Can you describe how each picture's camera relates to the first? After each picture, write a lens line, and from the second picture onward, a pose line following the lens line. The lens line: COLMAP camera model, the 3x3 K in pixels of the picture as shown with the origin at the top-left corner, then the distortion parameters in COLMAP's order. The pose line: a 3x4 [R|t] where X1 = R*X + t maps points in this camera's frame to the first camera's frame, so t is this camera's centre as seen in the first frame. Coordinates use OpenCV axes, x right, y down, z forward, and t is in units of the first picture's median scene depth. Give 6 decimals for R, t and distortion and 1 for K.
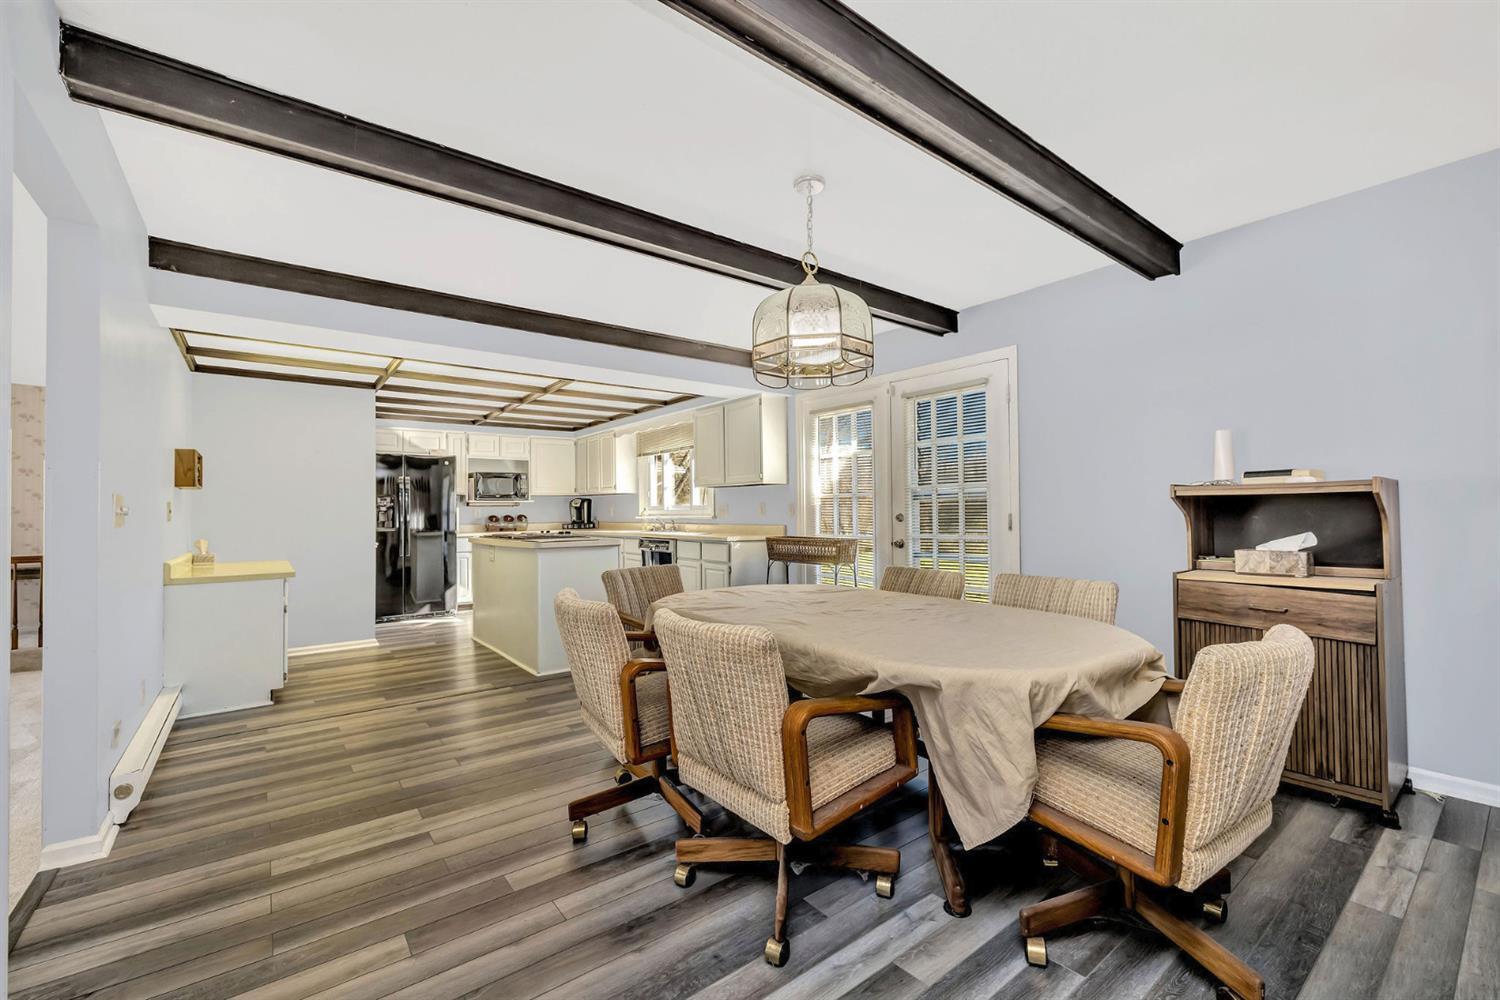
lens RADIAL K [[624.5, 0, 753.9], [0, 624.5, 501.8], [0, 0, 1]] dist [0.000591, 0.000002]
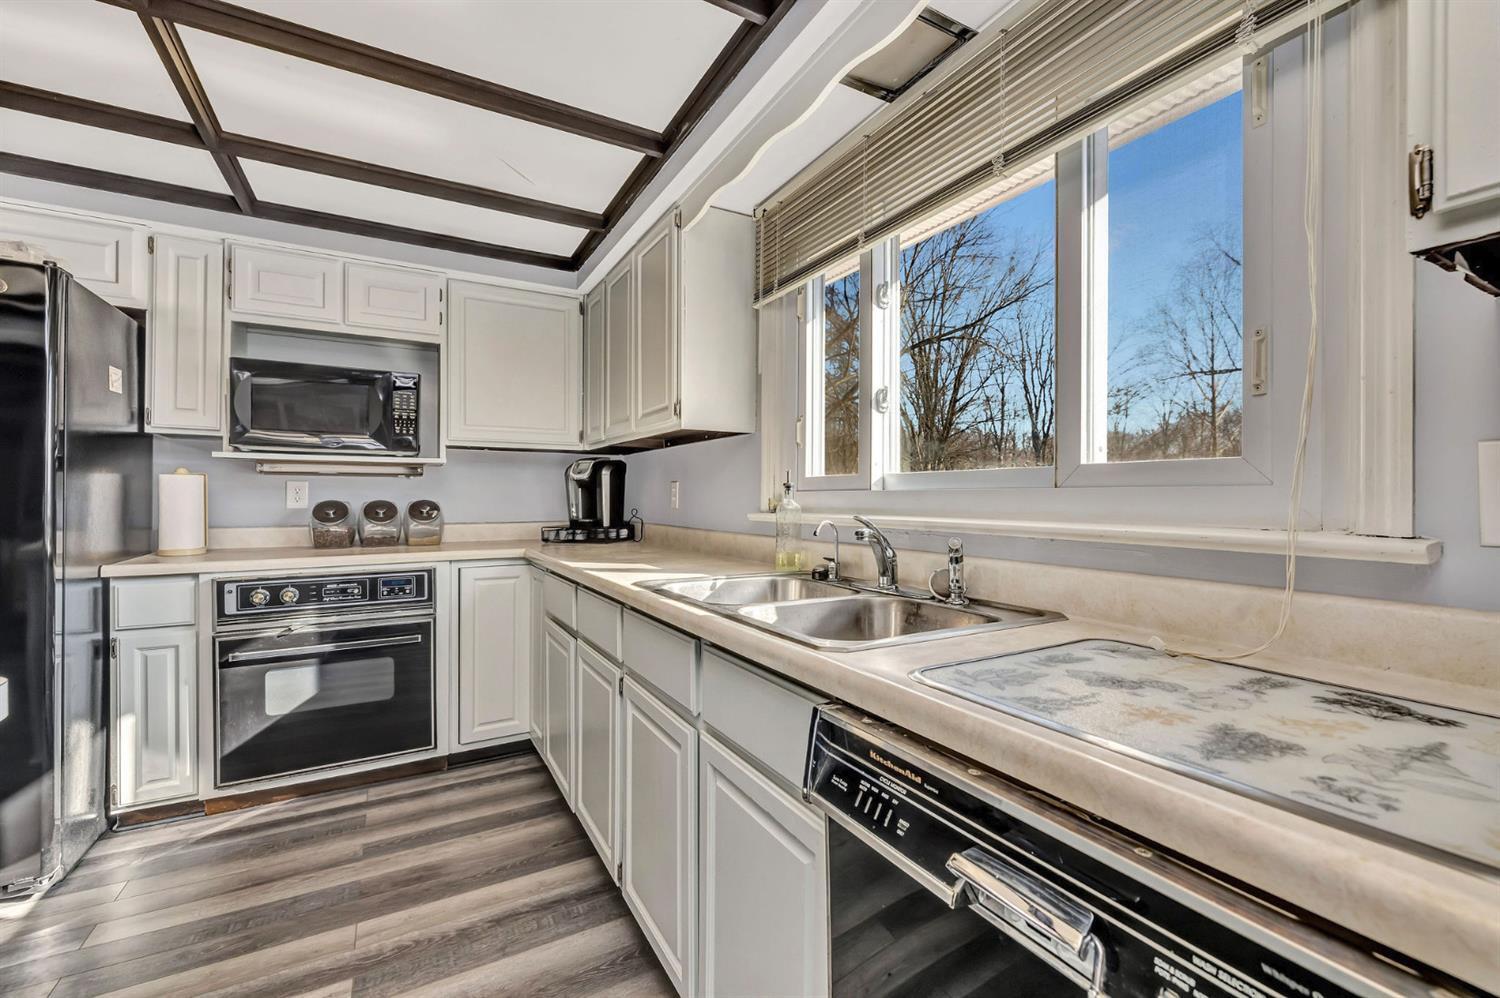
lens RADIAL K [[624.5, 0, 750.1], [0, 624.5, 498.7], [0, 0, 1]] dist [0.000591, 0.000002]
pose [[0.988077, 0.013574, -0.153362, -0.137491], [-0.011608, 0.999839, 0.013710, 0.012510], [0.153524, -0.011766, 0.988075, 0.682647]]
